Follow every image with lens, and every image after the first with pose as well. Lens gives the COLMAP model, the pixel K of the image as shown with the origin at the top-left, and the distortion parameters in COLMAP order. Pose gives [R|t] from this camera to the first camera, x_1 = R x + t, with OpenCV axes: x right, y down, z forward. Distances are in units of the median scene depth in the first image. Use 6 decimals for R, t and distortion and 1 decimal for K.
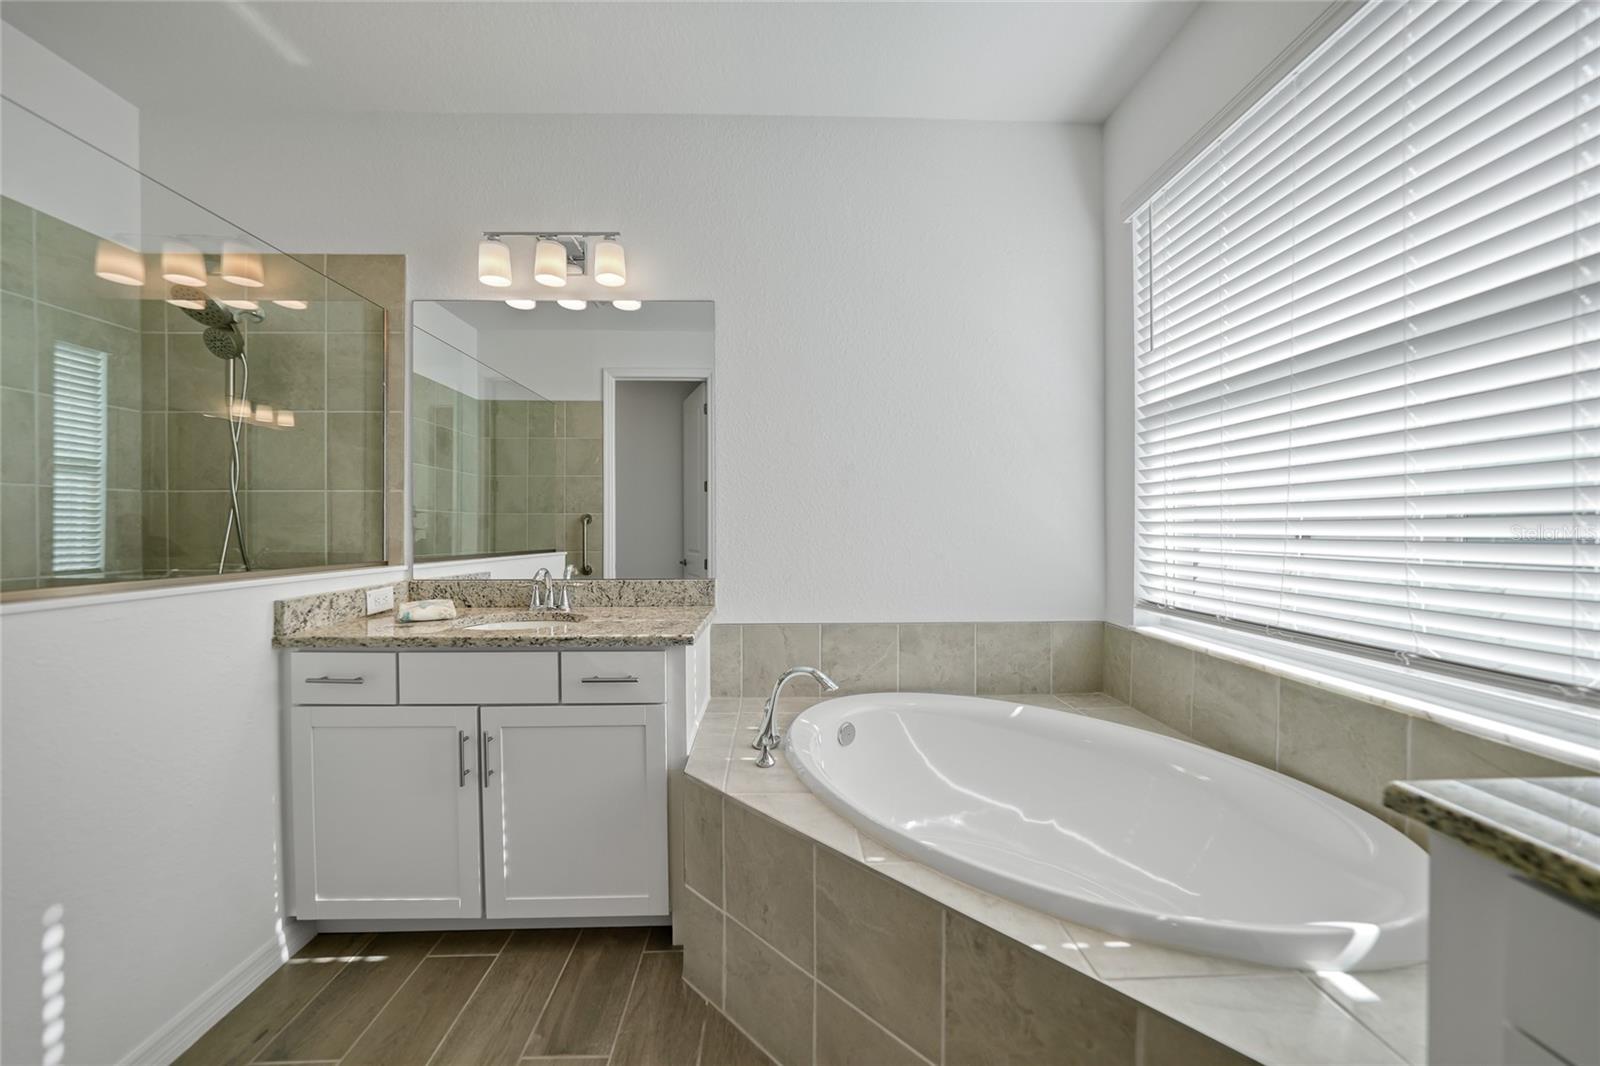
lens RADIAL K [[569.2, 0, 793.6], [0, 569.2, 528.3], [0, 0, 1]] dist [-0.034719, 0.008447]
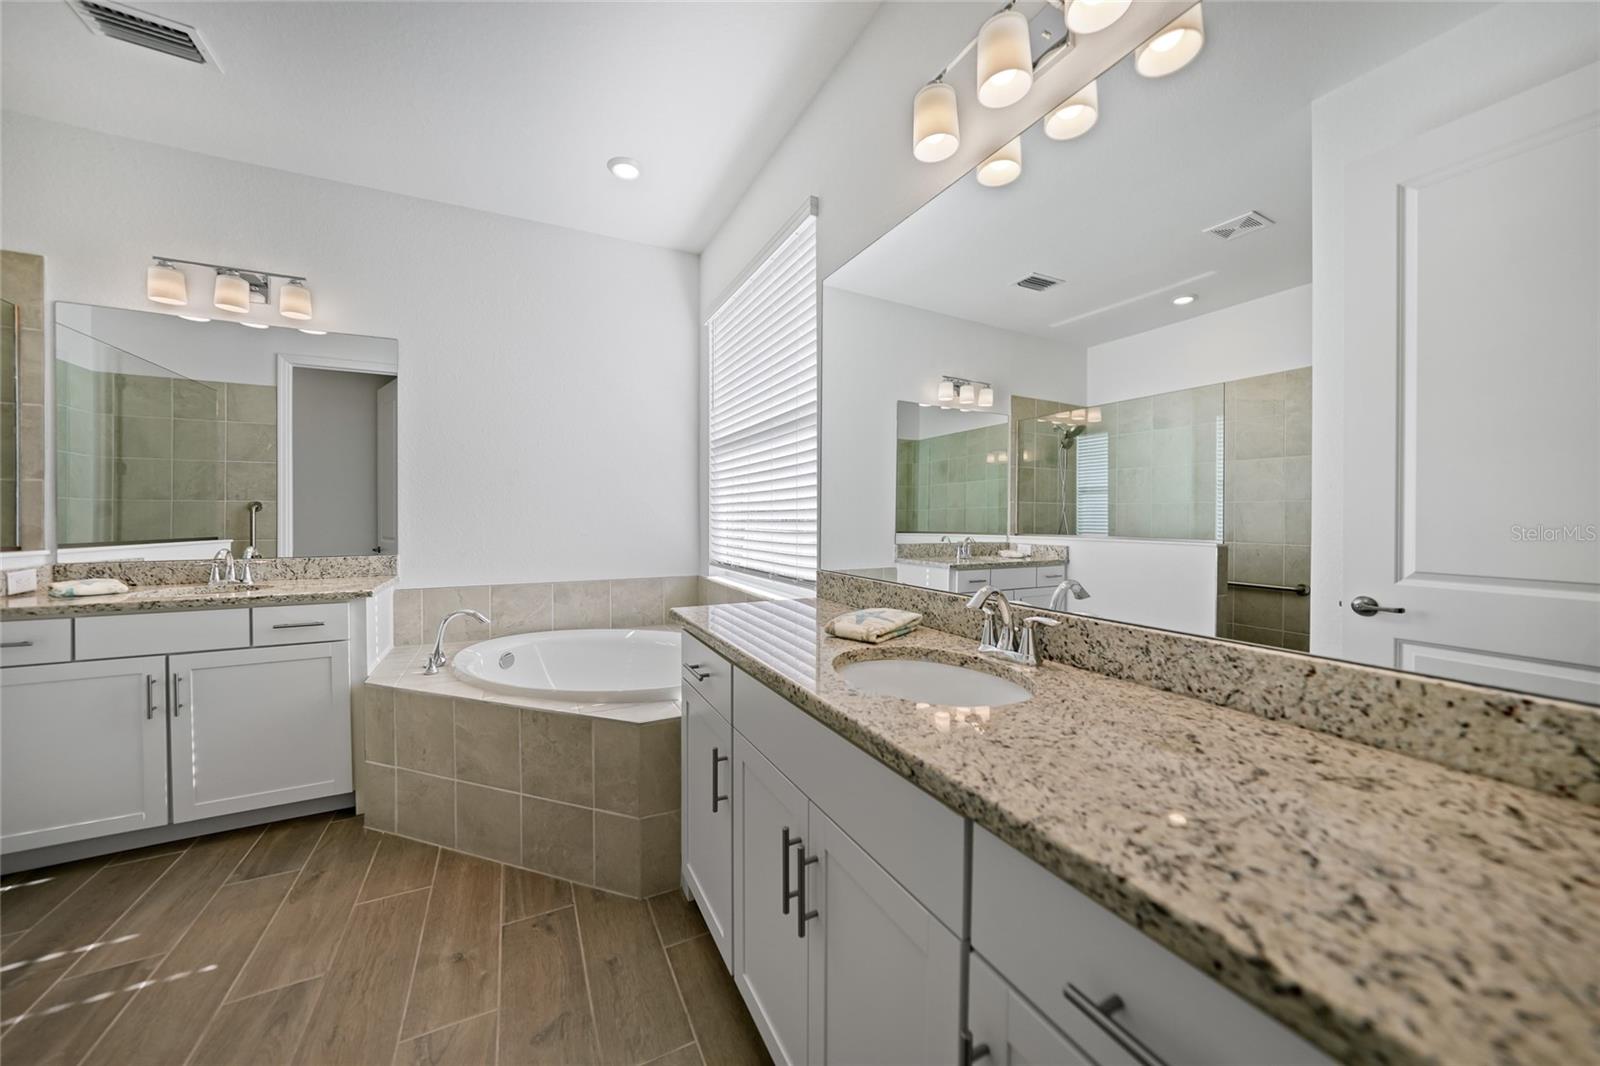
lens RADIAL K [[564.4, 0, 806.3], [0, 564.4, 516.1], [0, 0, 1]] dist [-0.029561, 0.007198]
pose [[0.898237, 0.000415, 0.439511, 0.152754], [-0.000150, 1.000000, -0.000637, 0.002004], [-0.439511, 0.000506, 0.898237, -0.594708]]
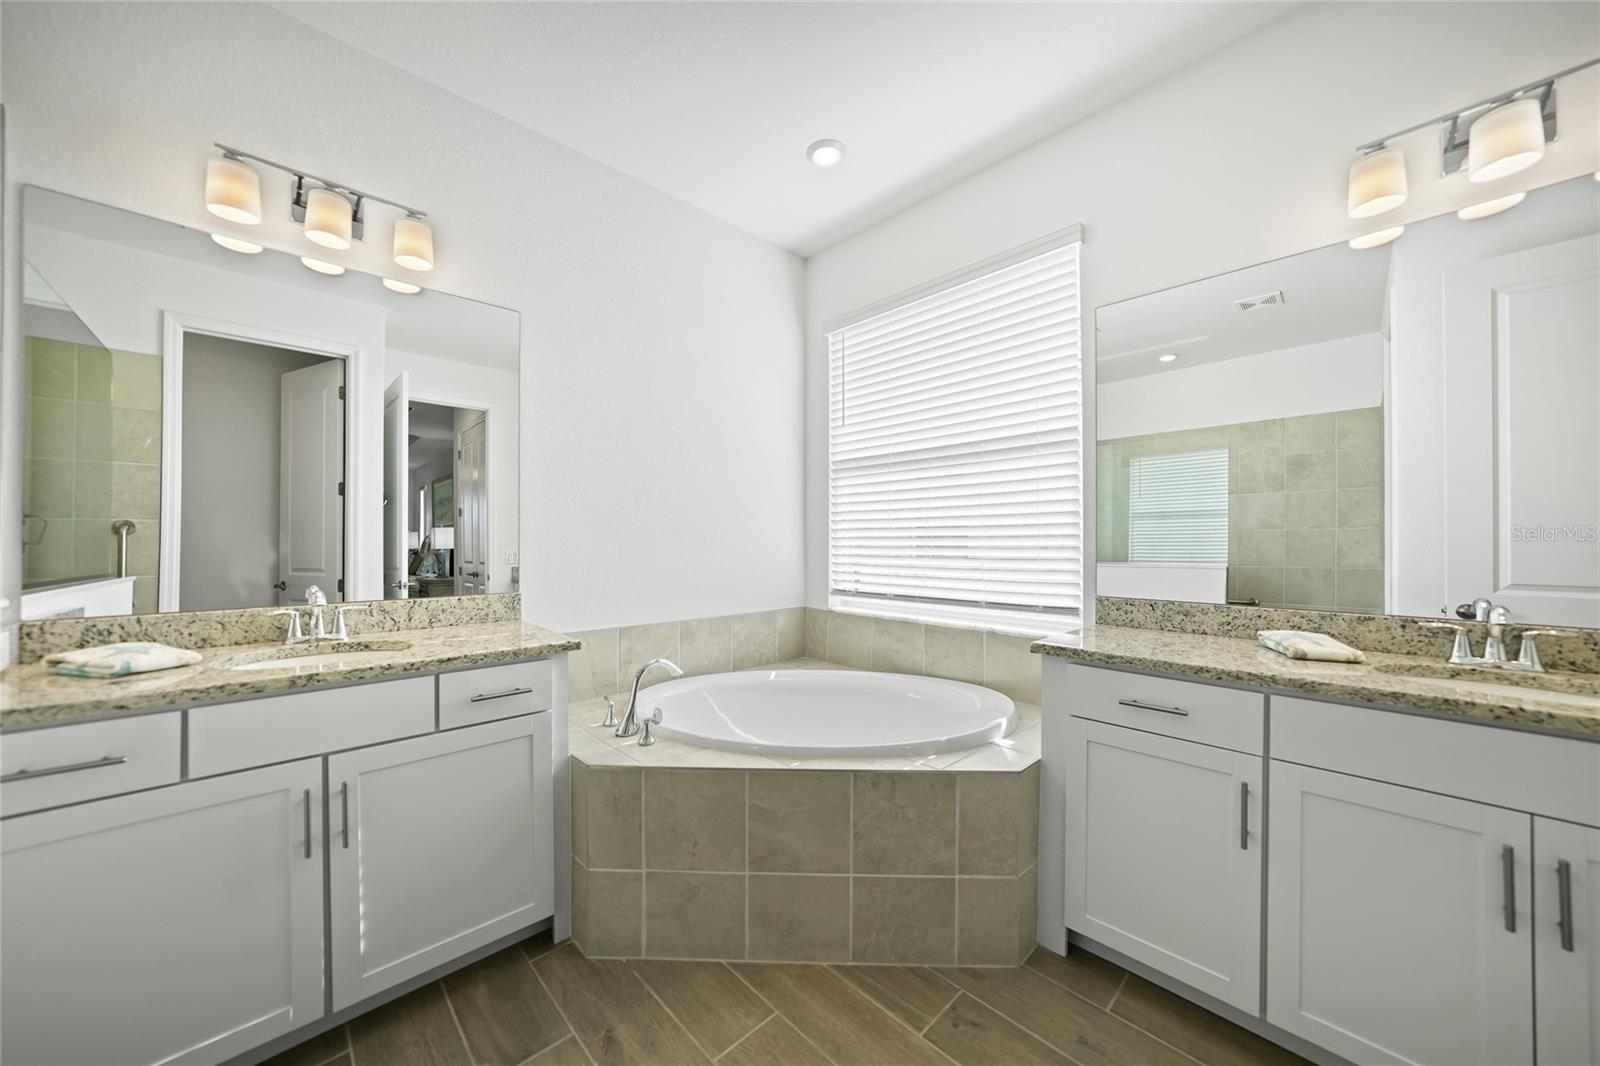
lens RADIAL K [[566.5, 0, 805.3], [0, 566.5, 534.6], [0, 0, 1]] dist [-0.032180, 0.008584]
pose [[0.735019, 0.009829, 0.677975, -0.472913], [-0.000989, 0.999909, -0.013425, 0.001323], [-0.678045, 0.009198, 0.734962, -0.063421]]
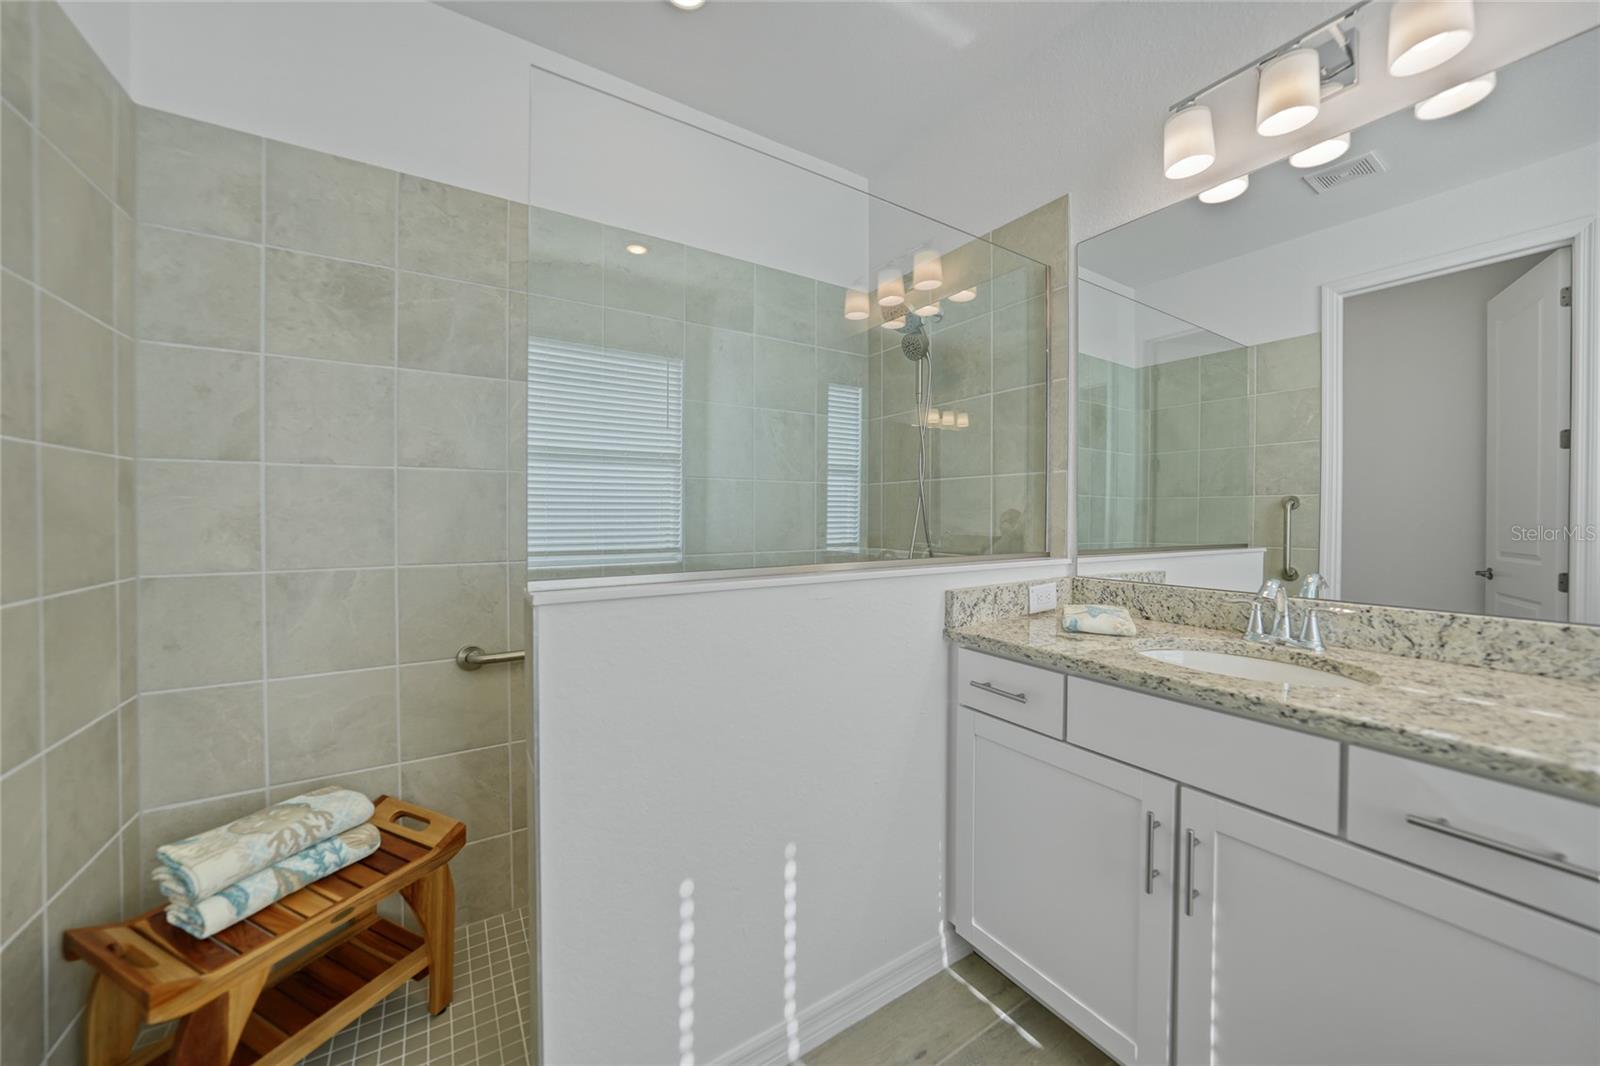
lens RADIAL K [[562.5, 0, 800.4], [0, 562.5, 528.4], [0, 0, 1]] dist [-0.023348, 0.006032]
pose [[0.519534, 0.023143, -0.854136, -0.189748], [-0.002882, 0.999675, 0.025333, 0.000223], [0.854445, -0.010700, 0.519432, 0.223752]]
